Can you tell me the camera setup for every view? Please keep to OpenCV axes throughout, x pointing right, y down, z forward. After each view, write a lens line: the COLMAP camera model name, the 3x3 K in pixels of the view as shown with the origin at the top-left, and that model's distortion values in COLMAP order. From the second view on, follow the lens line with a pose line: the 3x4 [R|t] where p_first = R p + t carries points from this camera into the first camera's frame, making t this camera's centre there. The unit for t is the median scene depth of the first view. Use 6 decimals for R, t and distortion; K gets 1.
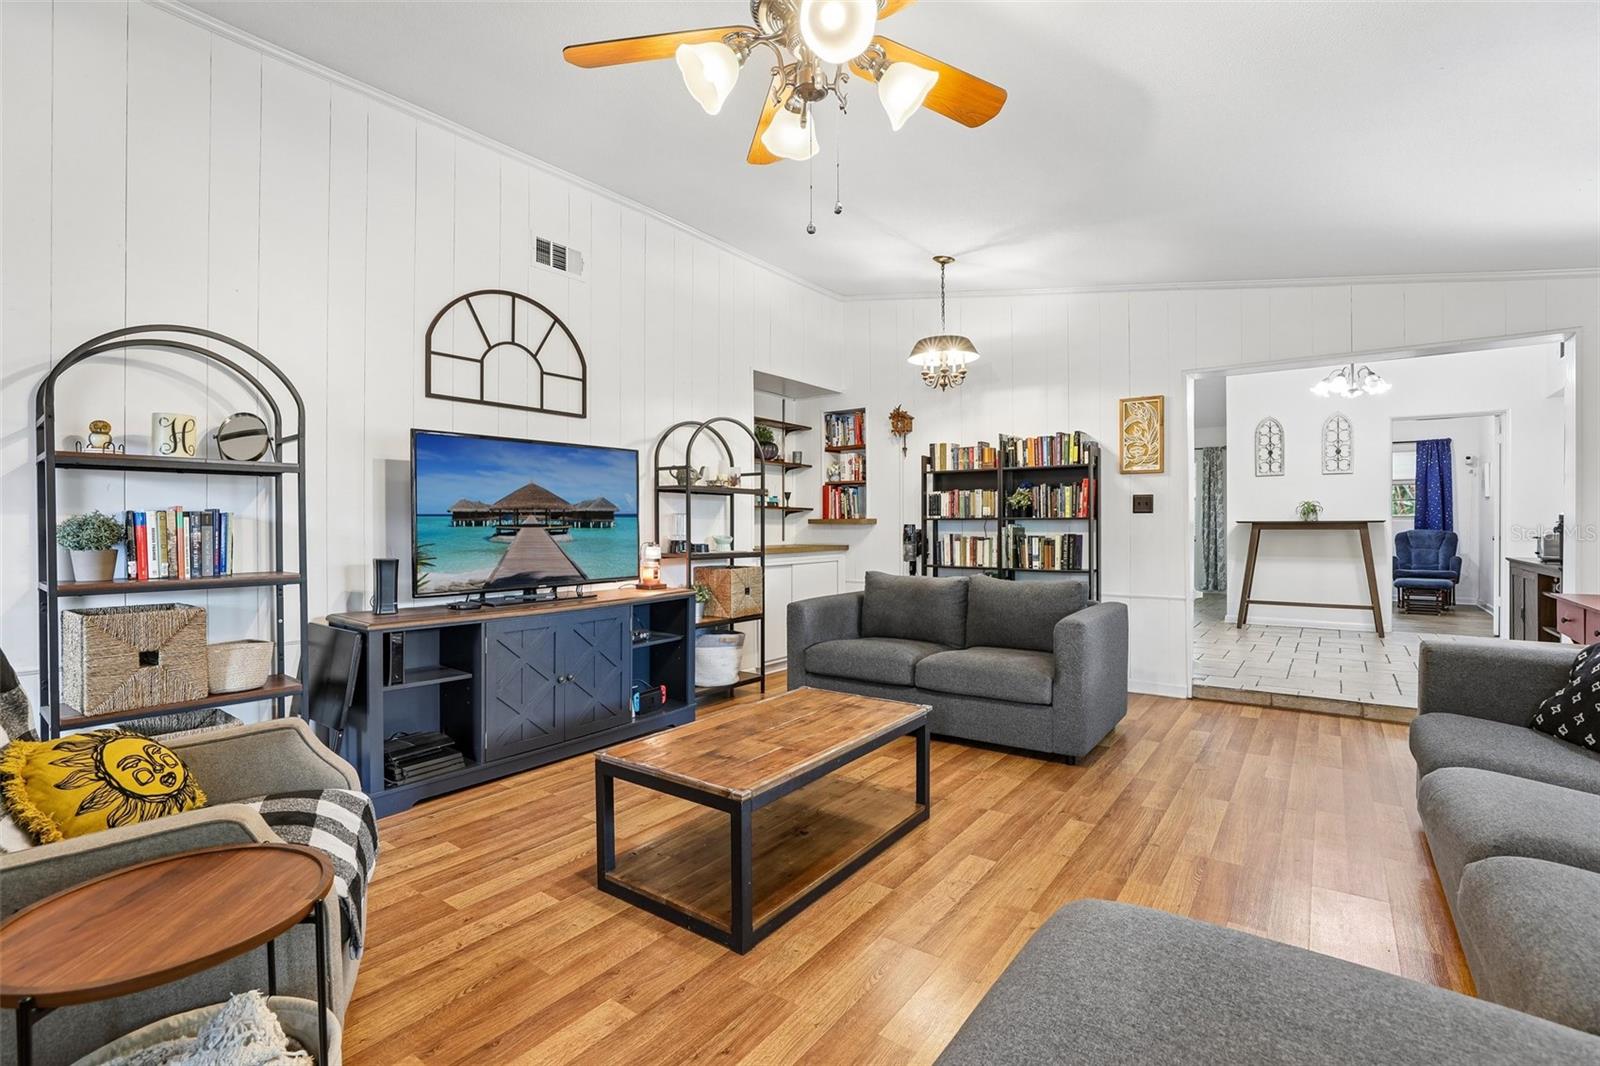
lens RADIAL K [[723.8, 0, 799.6], [0, 723.8, 524.1], [0, 0, 1]] dist [-0.002539, -0.000179]
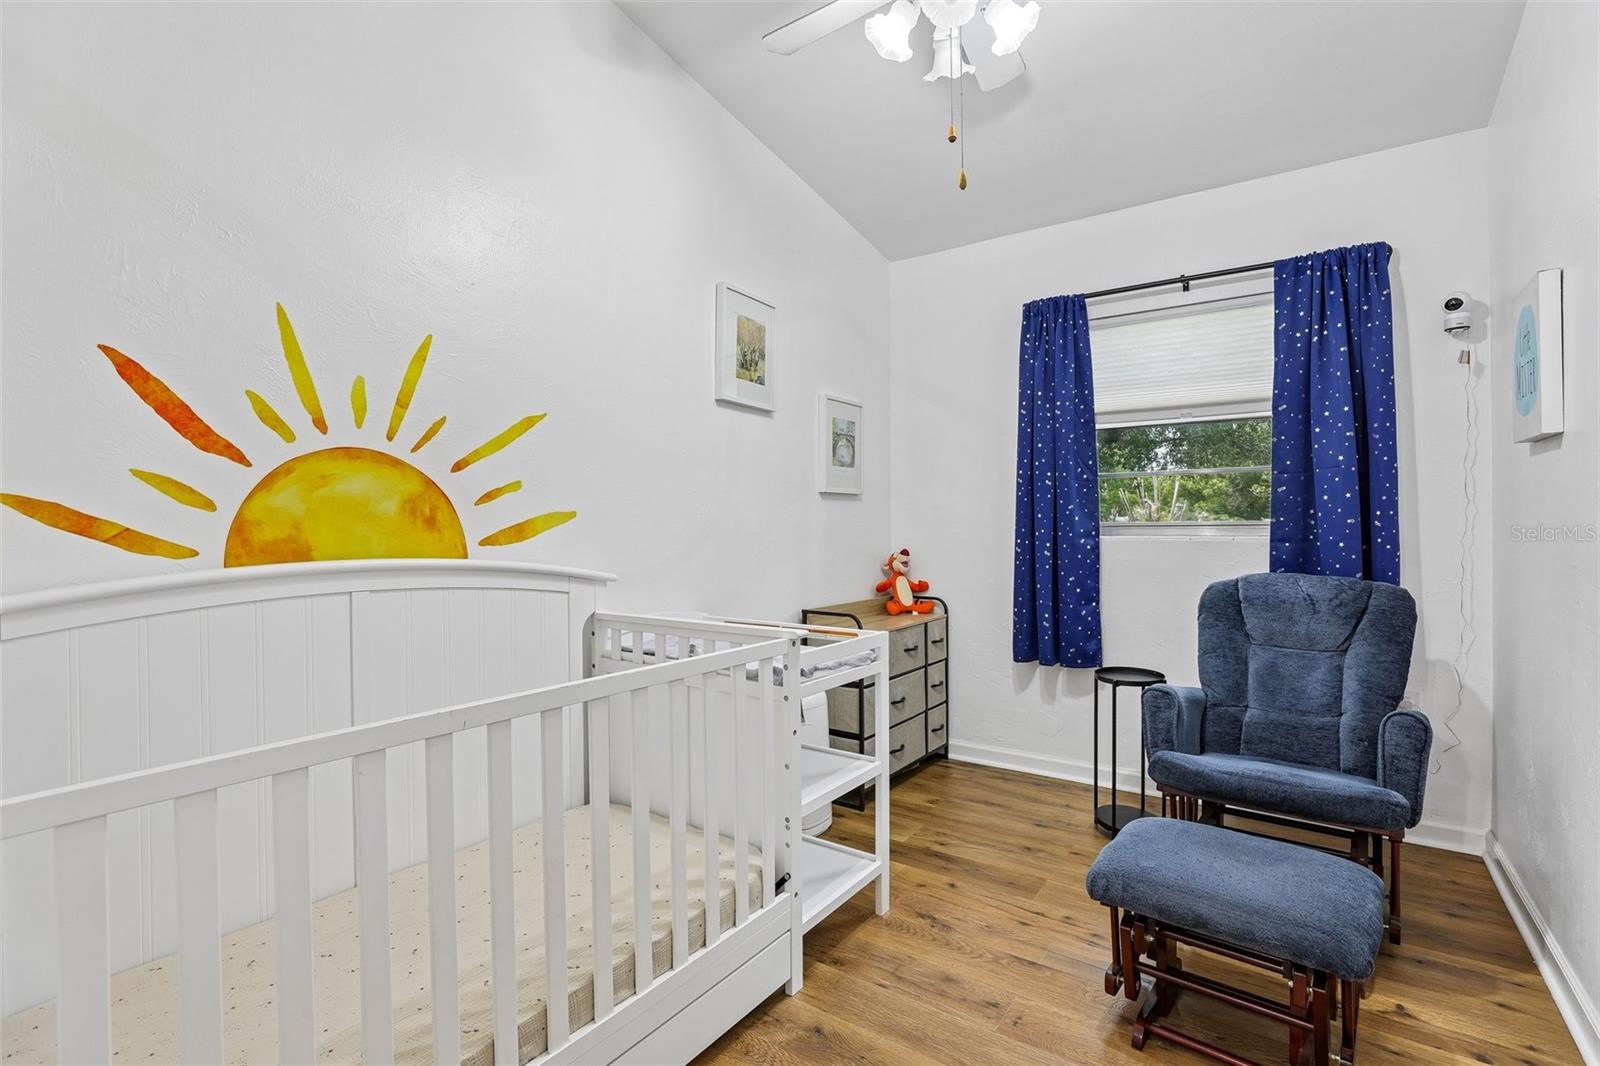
lens RADIAL K [[723.8, 0, 803.5], [0, 723.8, 533.1], [0, 0, 1]] dist [-0.002539, -0.000179]
pose [[0.999675, -0.003691, 0.025232, 0.668918], [0.003833, 0.999977, -0.005560, -0.007106], [-0.025211, 0.005654, 0.999666, 0.728891]]
